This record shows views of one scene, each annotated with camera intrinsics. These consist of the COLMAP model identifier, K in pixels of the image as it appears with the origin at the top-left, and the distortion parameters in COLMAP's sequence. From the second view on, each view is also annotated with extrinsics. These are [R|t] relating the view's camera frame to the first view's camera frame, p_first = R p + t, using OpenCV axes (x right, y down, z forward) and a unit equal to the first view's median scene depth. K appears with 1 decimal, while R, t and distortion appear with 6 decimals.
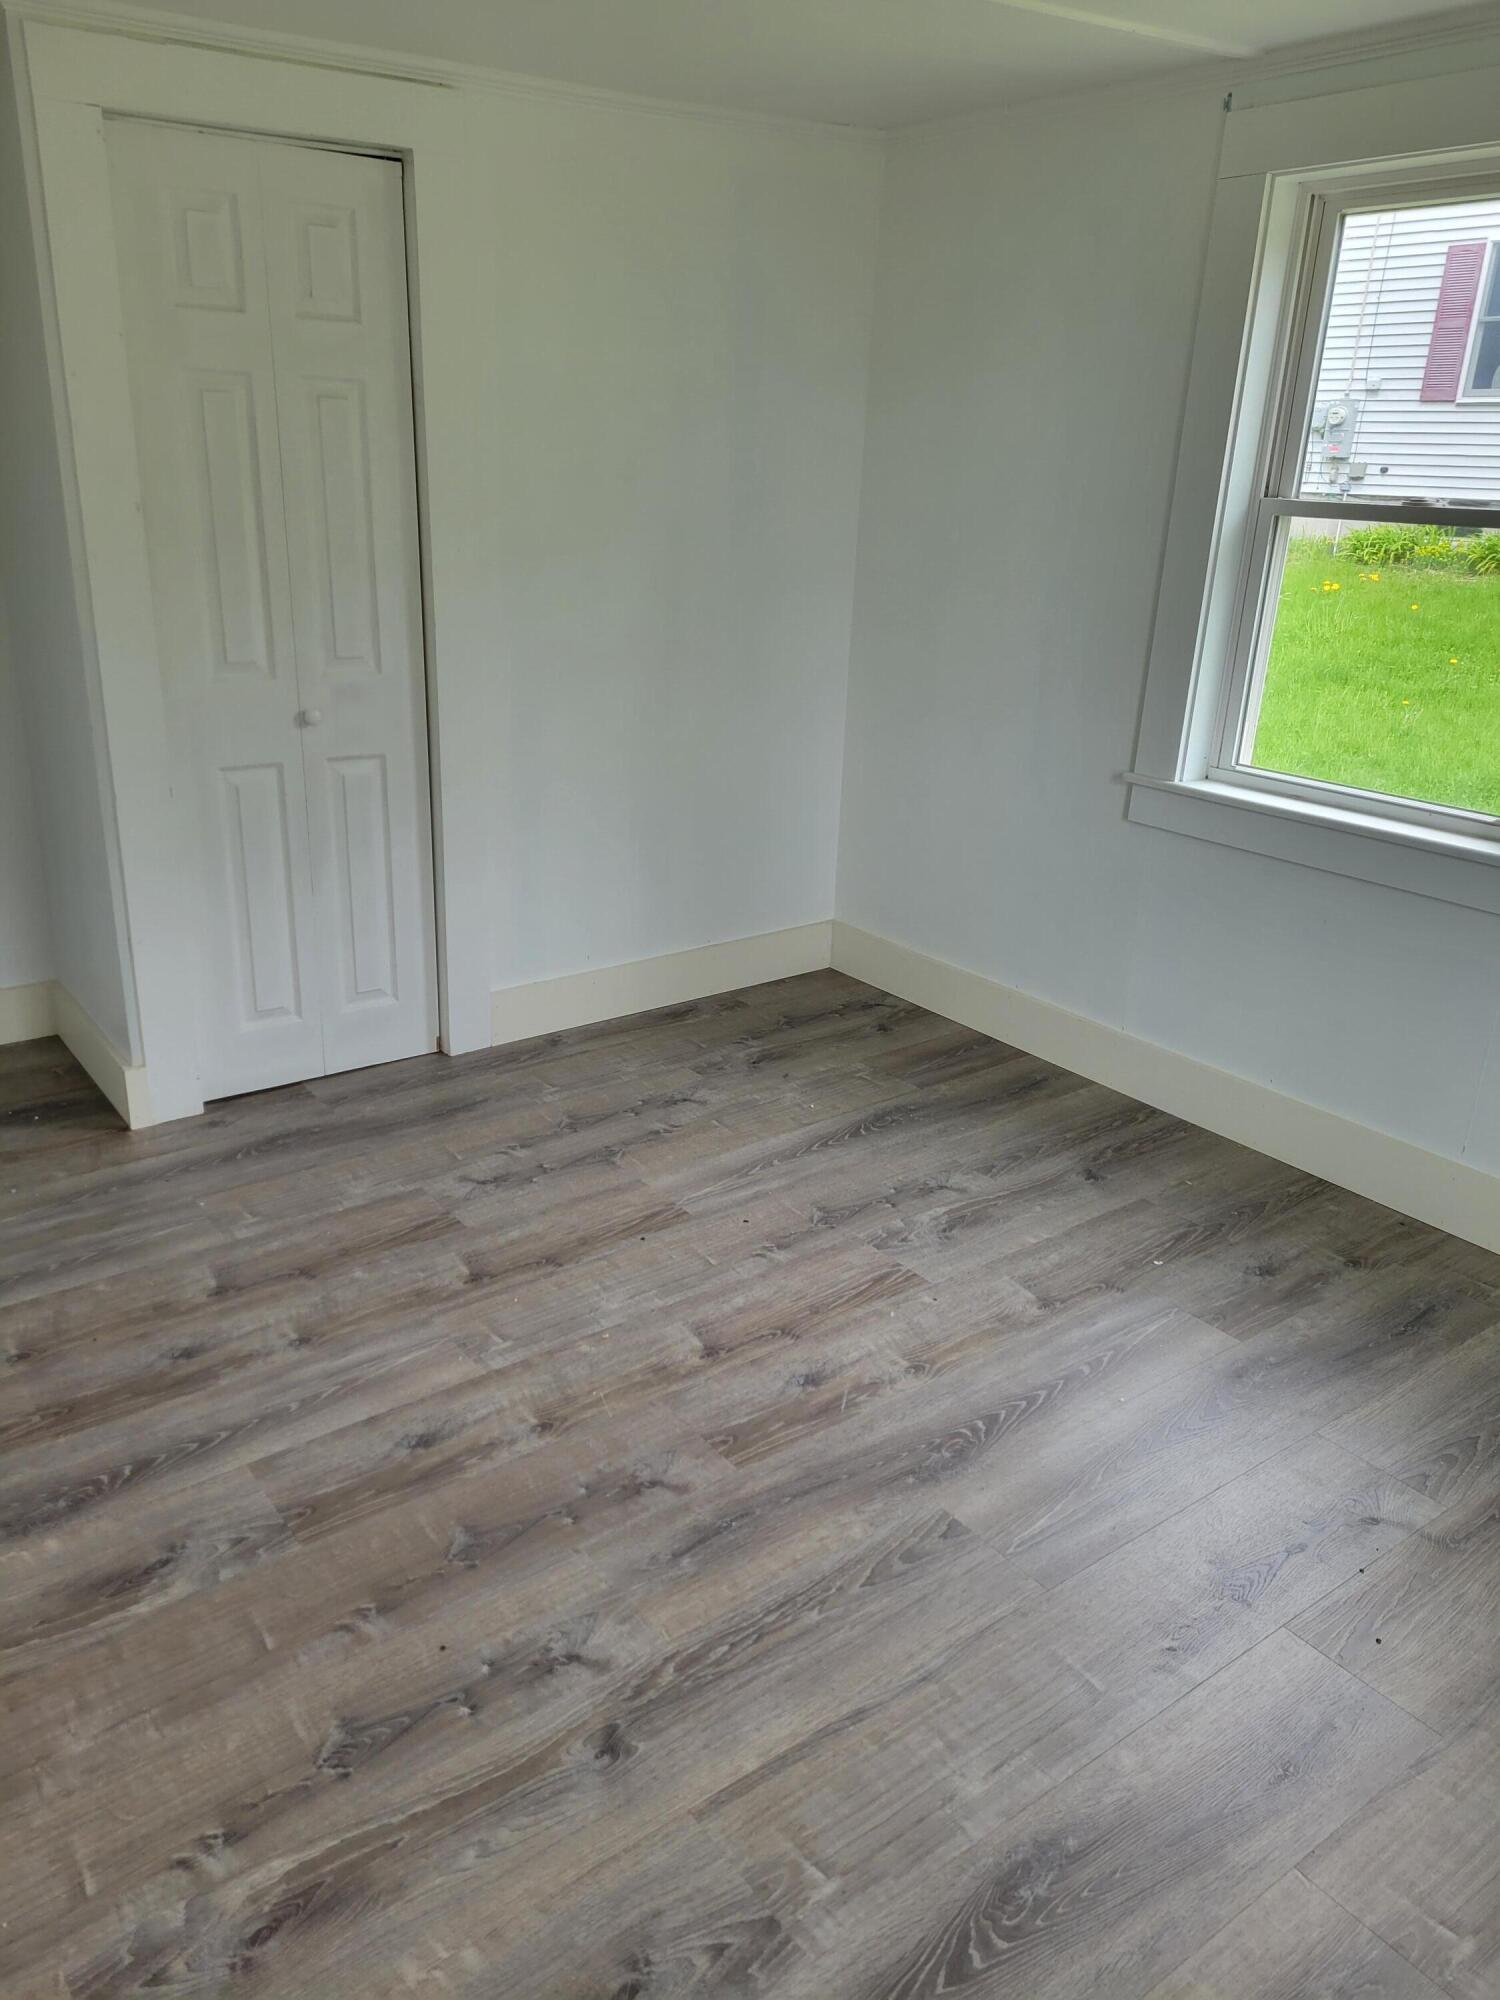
lens RADIAL K [[1505.1, 0, 750.0], [0, 1505.1, 1000.0], [0, 0, 1]] dist [0.071385, -0.065659]
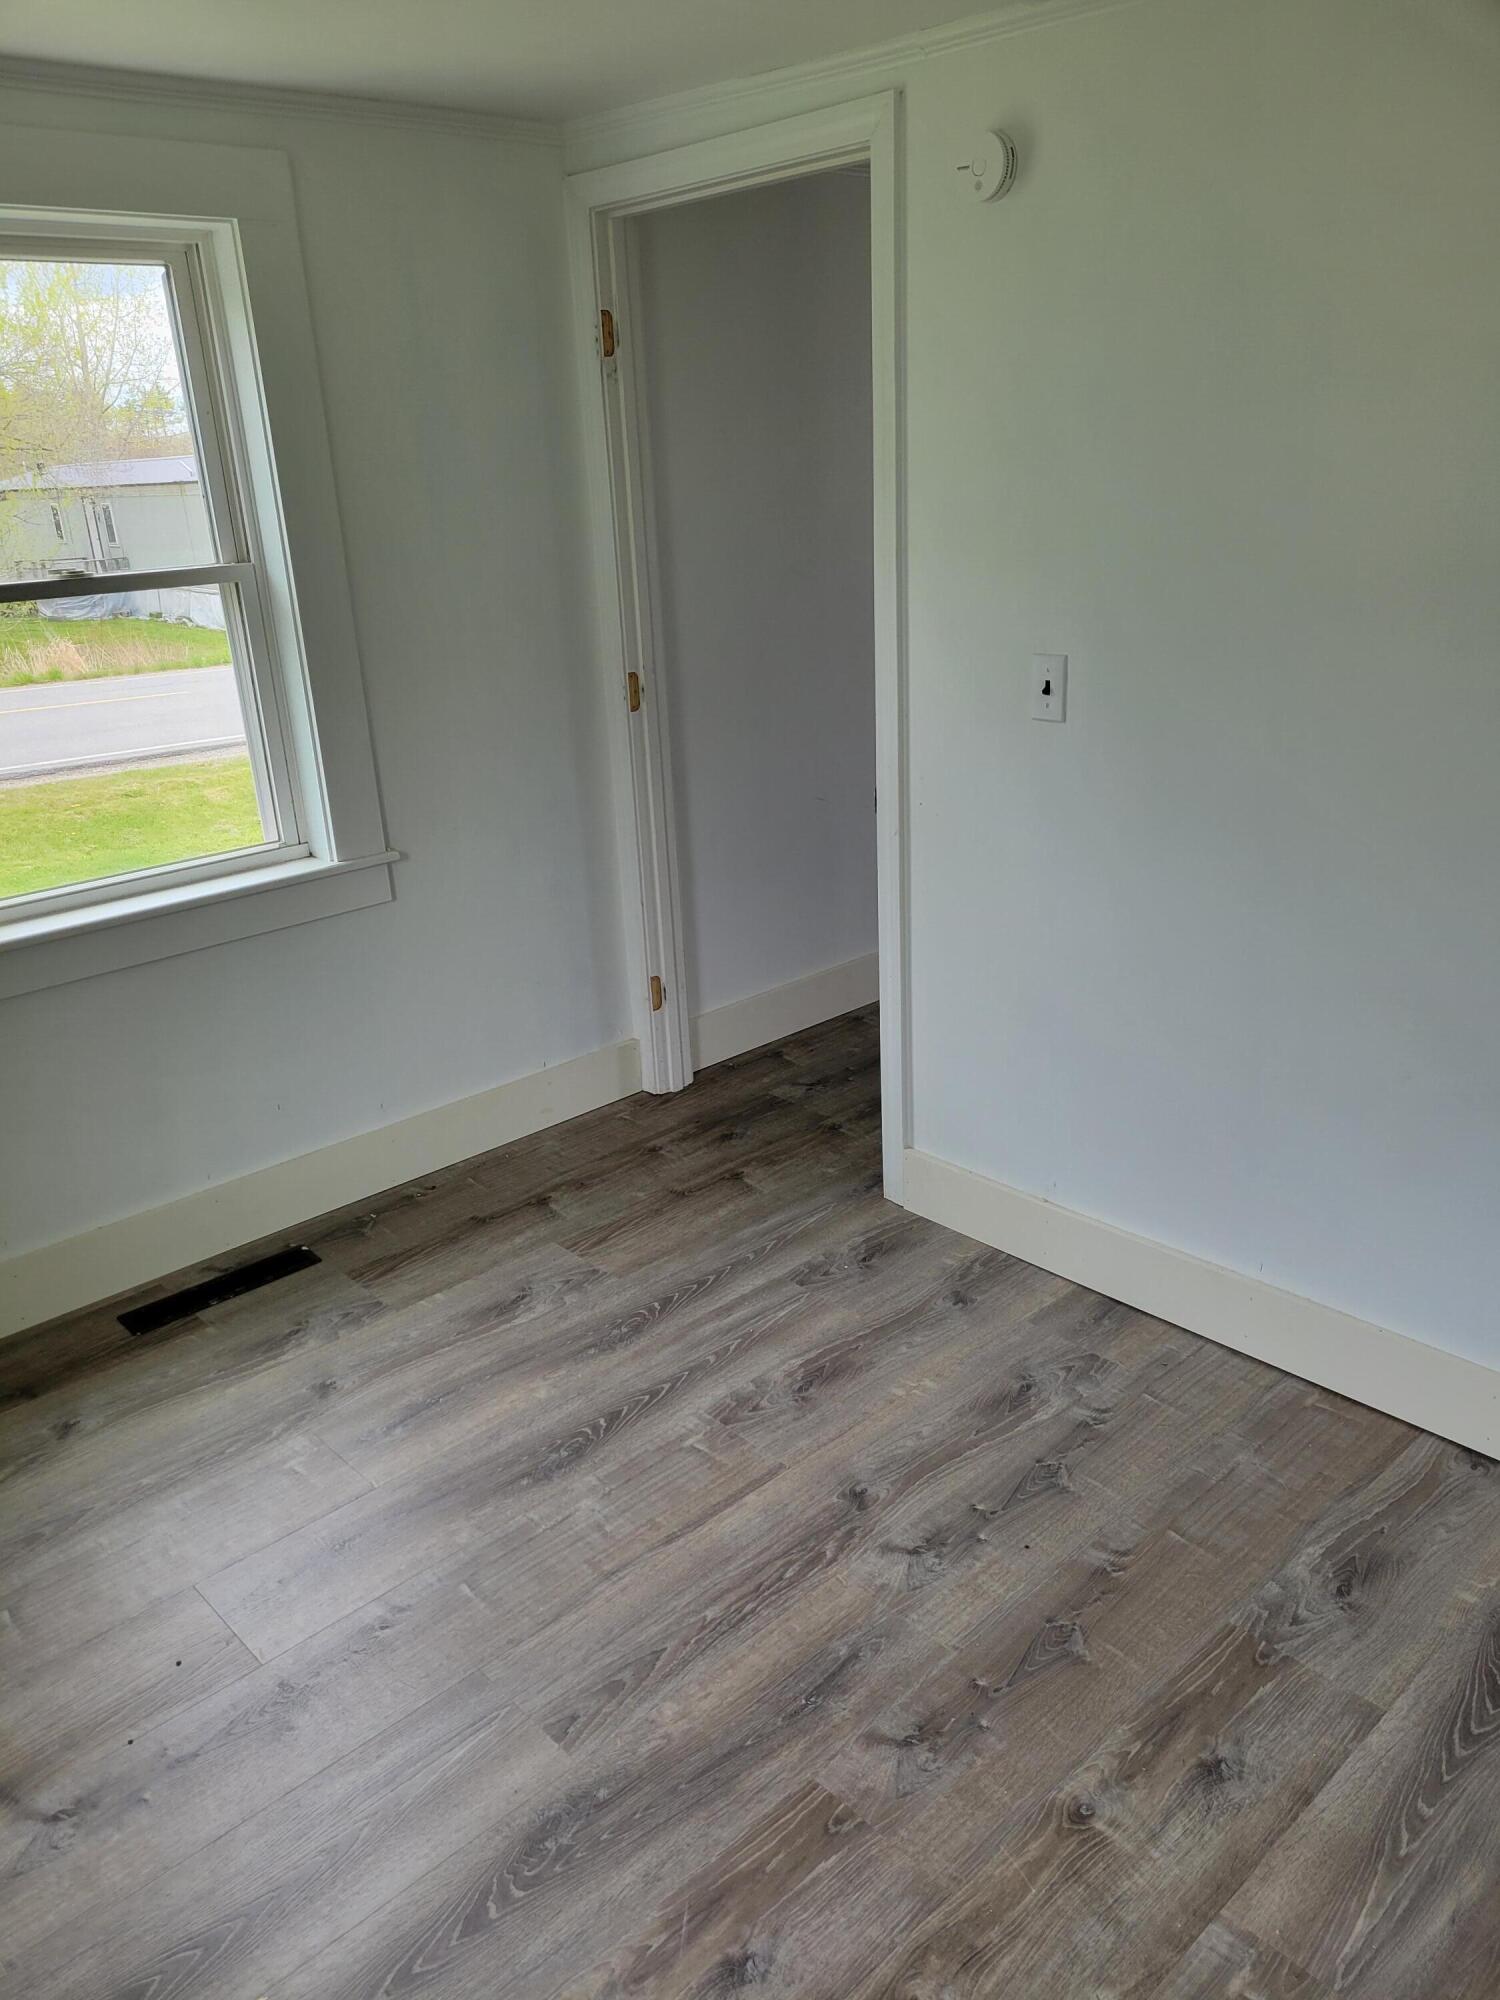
lens RADIAL K [[1505.1, 0, 750.0], [0, 1505.1, 1000.0], [0, 0, 1]] dist [0.071385, -0.065659]
pose [[-0.993956, 0.057647, -0.093427, 0.090090], [-0.015958, 0.766126, 0.642493, -0.618584], [0.108615, 0.640100, -0.760575, 1.553359]]
